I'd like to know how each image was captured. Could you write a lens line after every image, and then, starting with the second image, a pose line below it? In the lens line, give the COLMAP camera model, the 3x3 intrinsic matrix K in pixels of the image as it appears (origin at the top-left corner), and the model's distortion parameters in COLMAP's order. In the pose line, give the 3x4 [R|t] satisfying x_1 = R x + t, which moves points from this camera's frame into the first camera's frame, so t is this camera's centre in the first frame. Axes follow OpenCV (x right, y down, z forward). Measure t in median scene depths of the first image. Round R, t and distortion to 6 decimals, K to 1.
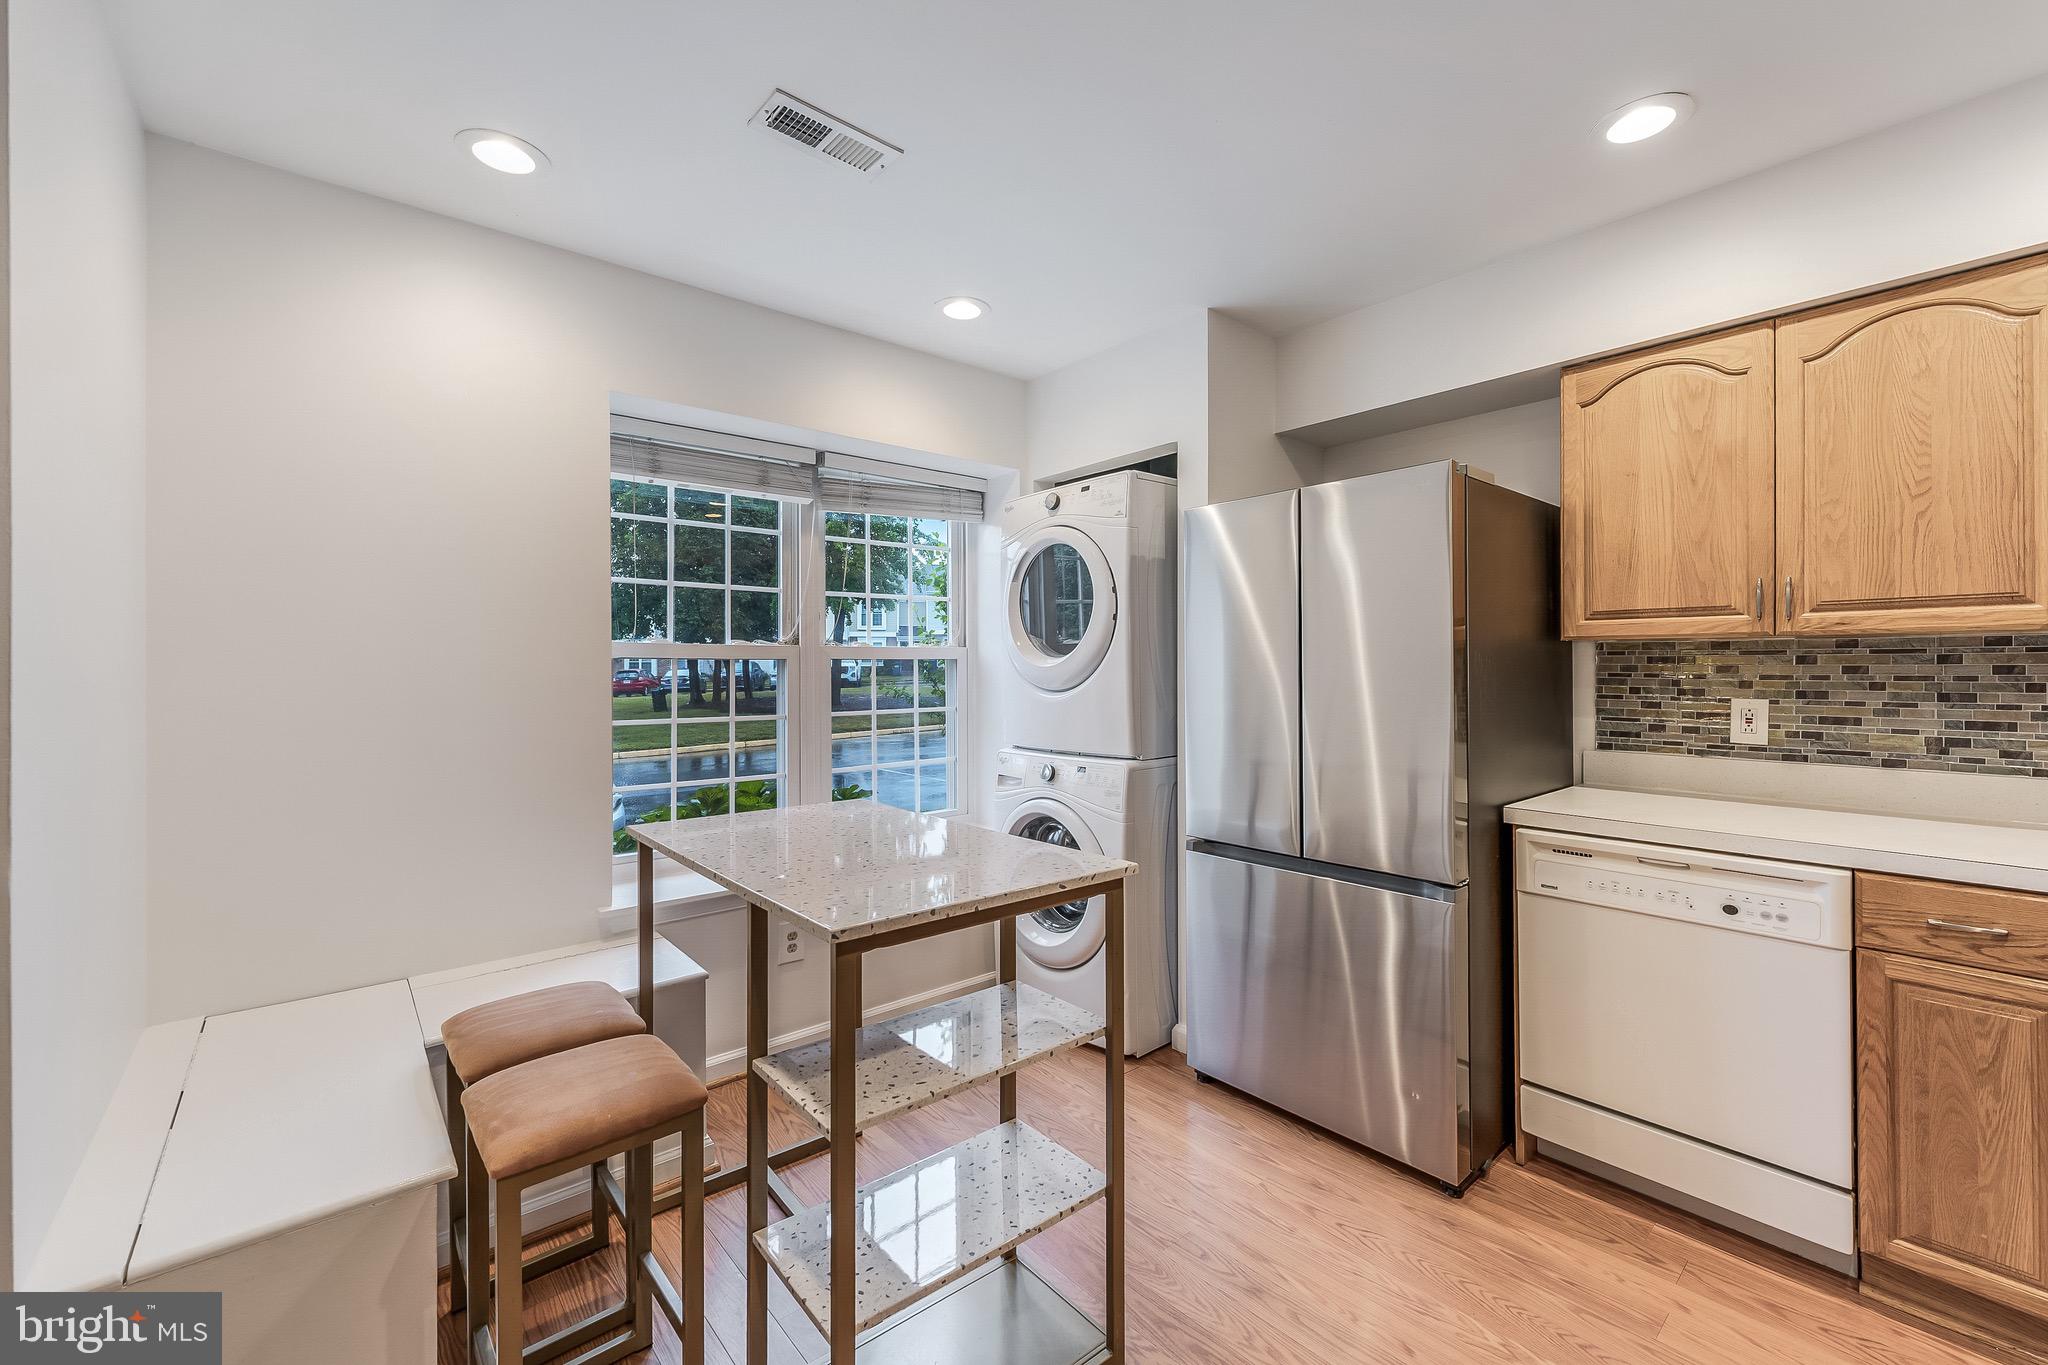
lens RADIAL K [[858.3, 0, 1030.1], [0, 858.3, 720.3], [0, 0, 1]] dist [0.000257, -0.000056]
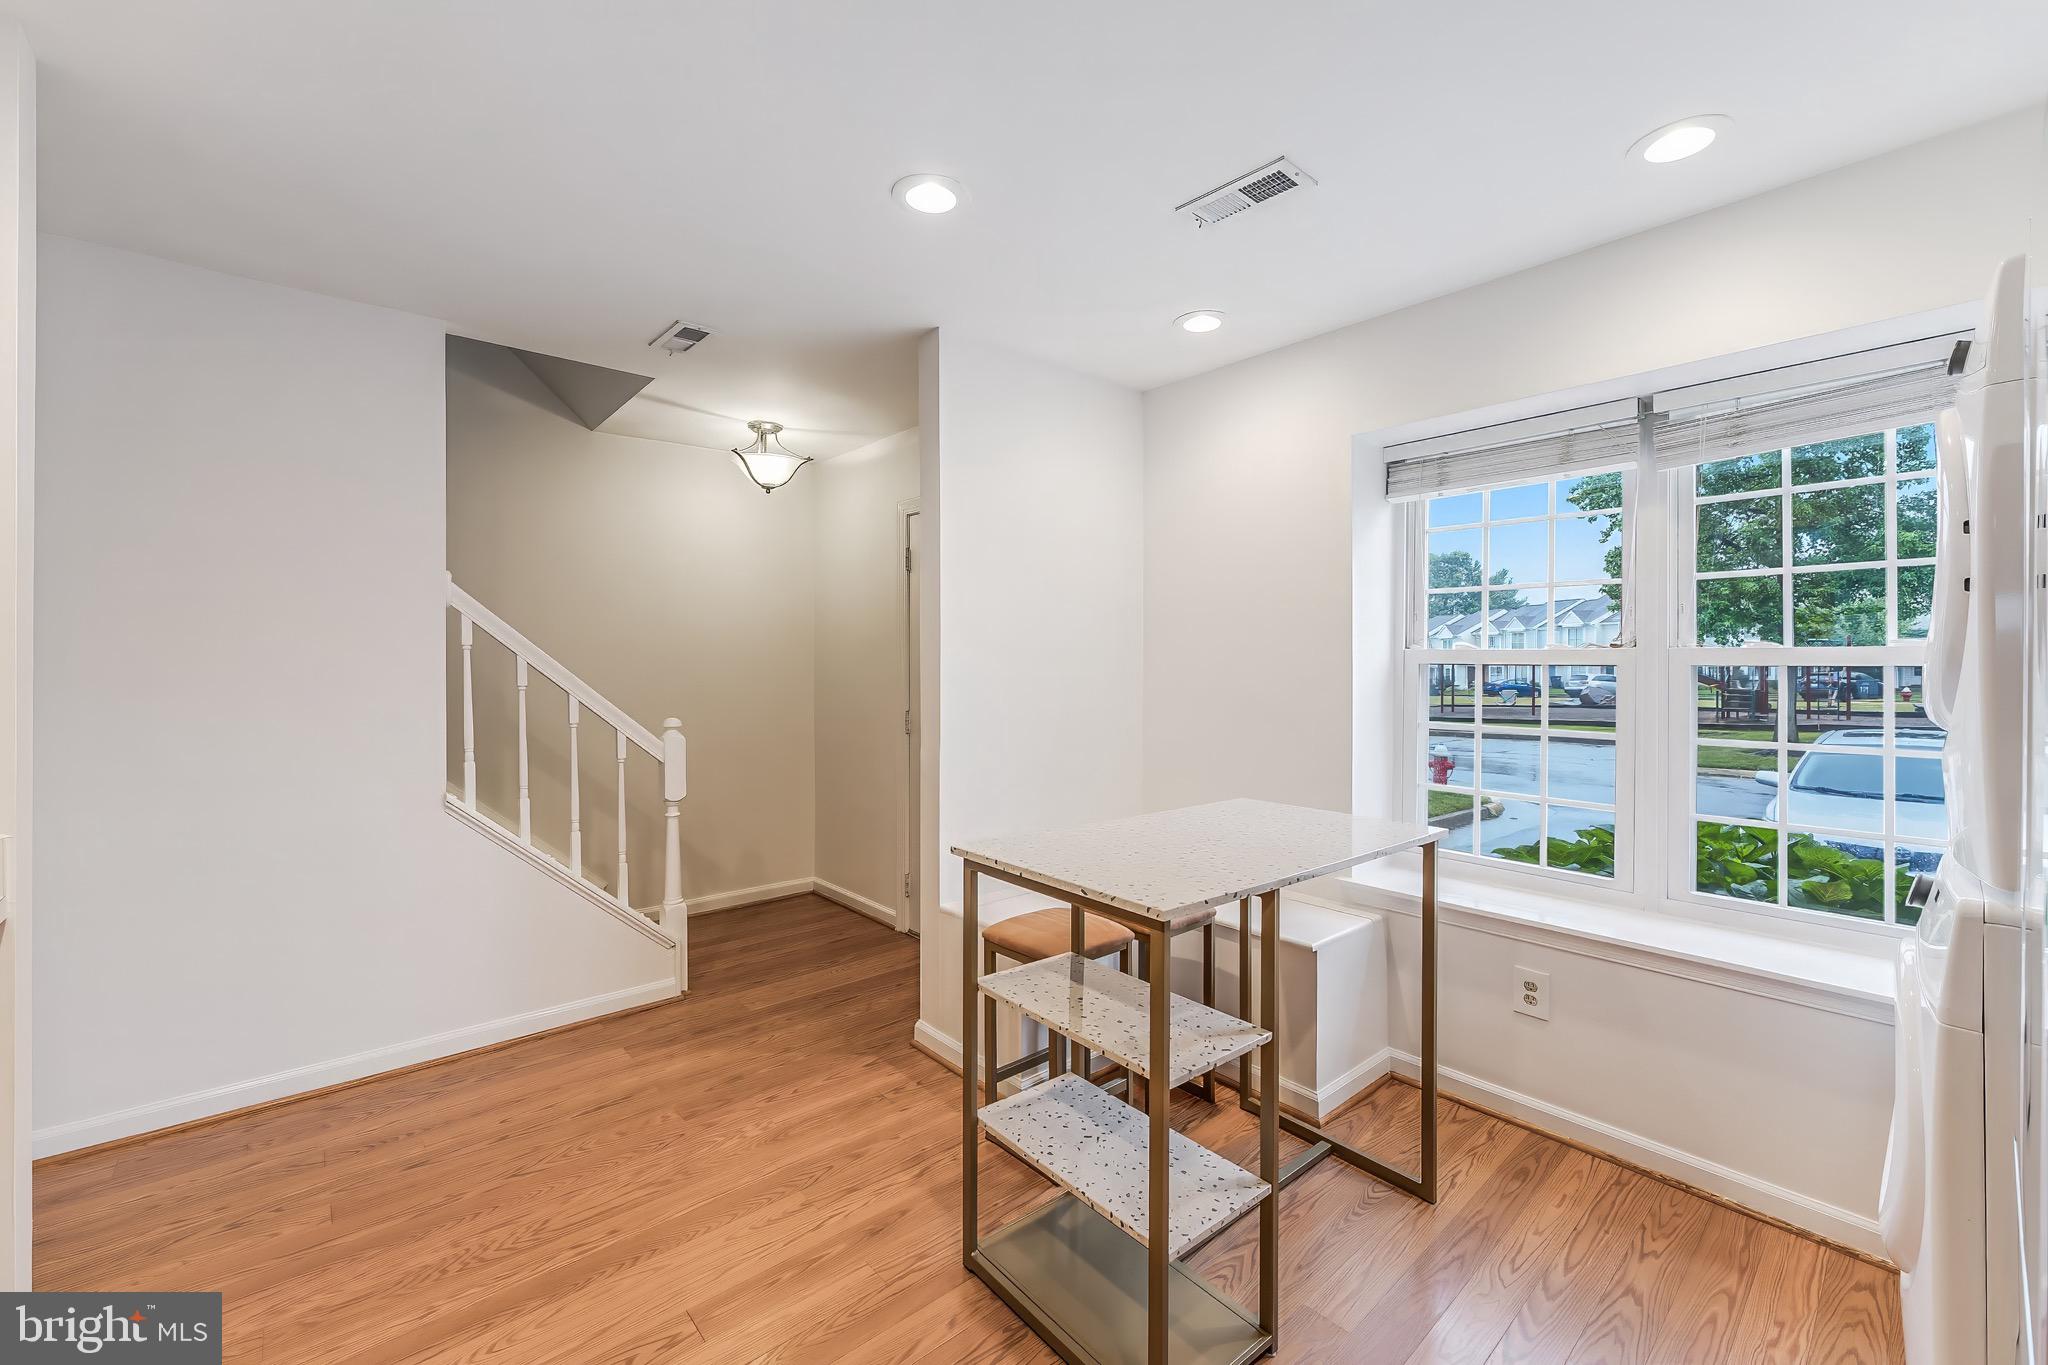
lens RADIAL K [[825.7, 0, 1030.4], [0, 825.7, 680.8], [0, 0, 1]] dist [-0.000211, -0.000364]
pose [[0.020235, 0.023964, -0.999508, 0.571240], [-0.063937, 0.997697, 0.022626, -0.042067], [0.997749, 0.063447, 0.021720, 0.502418]]
